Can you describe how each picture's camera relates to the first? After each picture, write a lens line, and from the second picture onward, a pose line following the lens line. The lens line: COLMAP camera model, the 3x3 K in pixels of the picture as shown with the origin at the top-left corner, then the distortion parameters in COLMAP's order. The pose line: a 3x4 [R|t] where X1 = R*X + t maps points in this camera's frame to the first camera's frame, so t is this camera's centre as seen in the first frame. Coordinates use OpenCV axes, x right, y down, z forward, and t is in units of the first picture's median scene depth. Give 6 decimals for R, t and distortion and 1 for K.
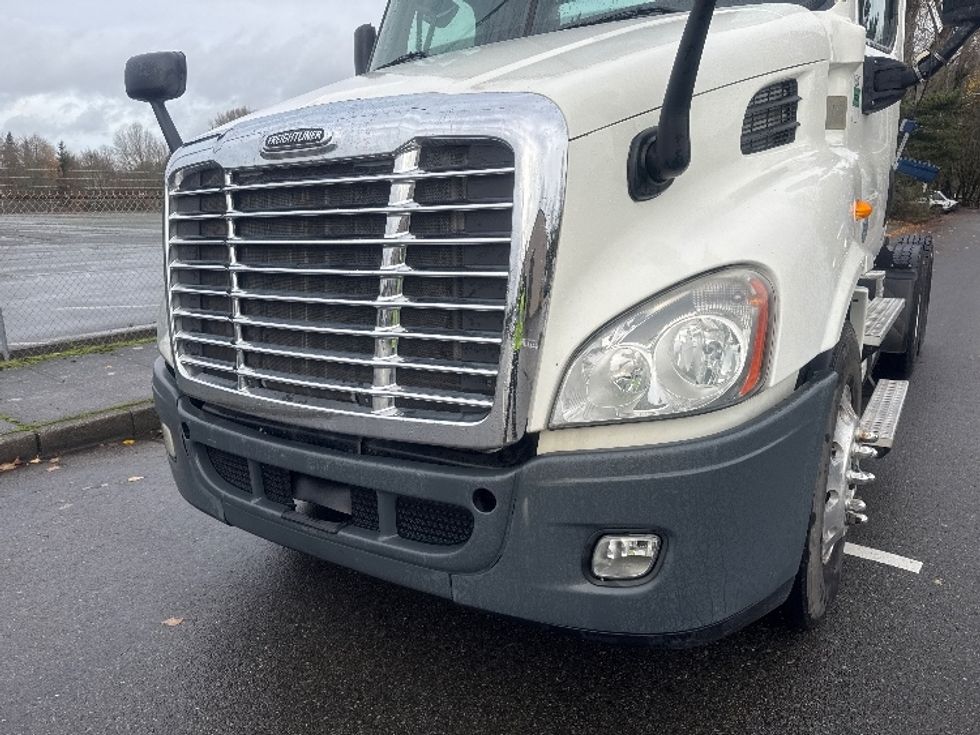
lens RADIAL K [[686.5, 0, 487.4], [0, 686.5, 373.6], [0, 0, 1]] dist [0.122773, -0.169505]
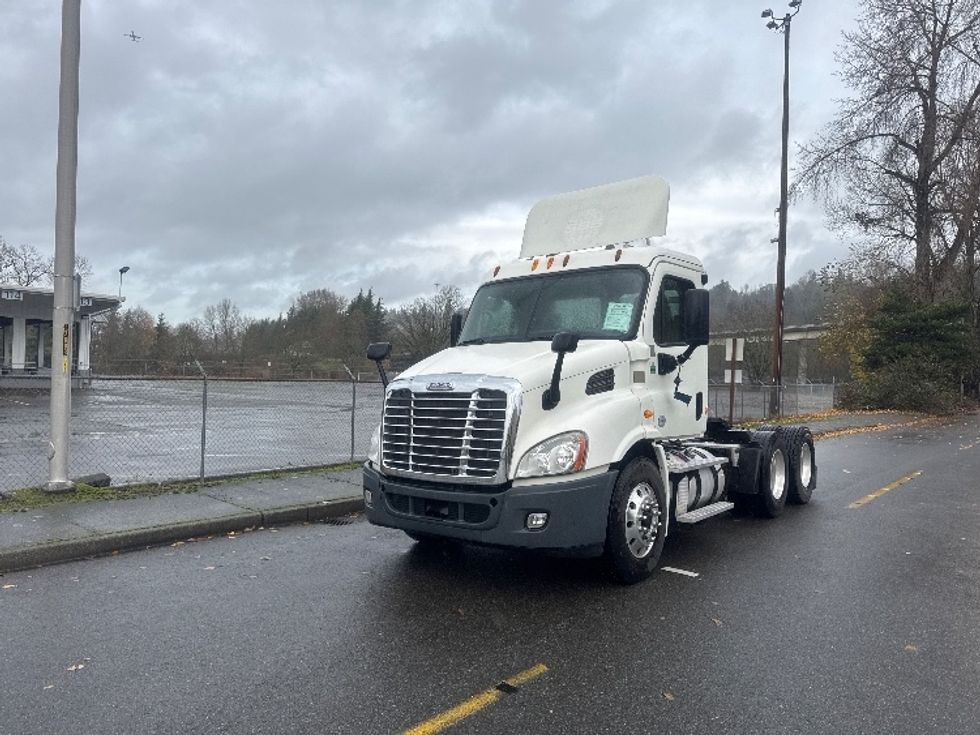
lens RADIAL K [[686.5, 0, 487.4], [0, 686.5, 373.6], [0, 0, 1]] dist [0.122773, -0.169505]
pose [[0.996265, 0.032974, -0.079811, 0.181537], [-0.051369, 0.969213, -0.240805, 0.346273], [0.069413, 0.244005, 0.967287, -2.001373]]
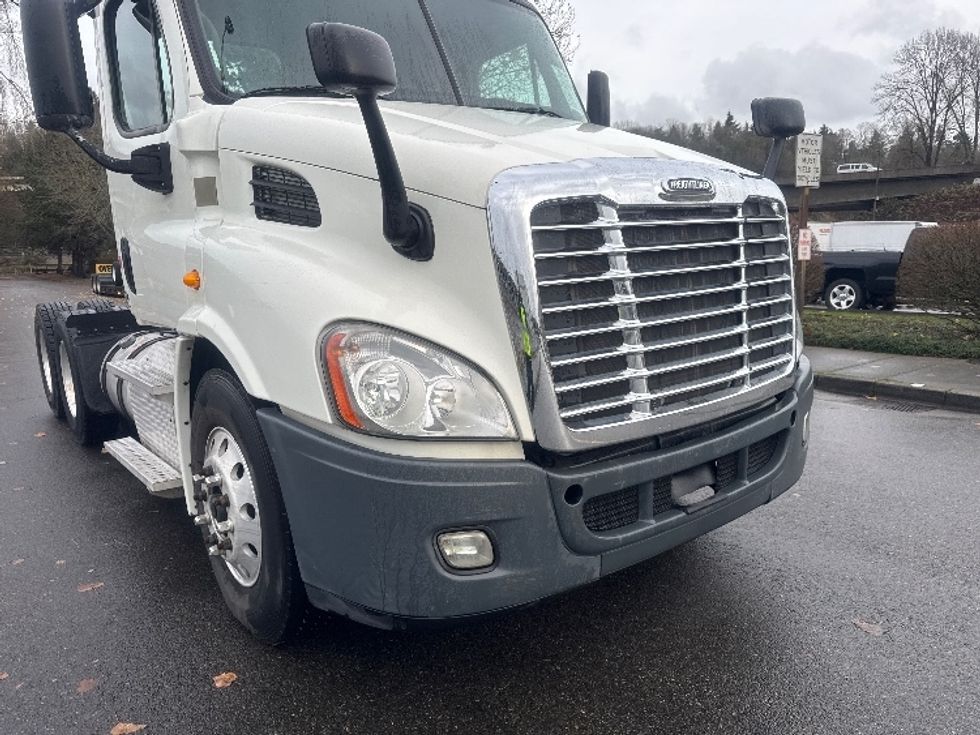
lens RADIAL K [[686.5, 0, 487.4], [0, 686.5, 373.6], [0, 0, 1]] dist [0.122773, -0.169505]
pose [[0.302841, -0.153866, 0.940538, -1.622569], [0.239822, 0.967428, 0.081045, -0.207656], [-0.922373, 0.201018, 0.329877, 1.017351]]
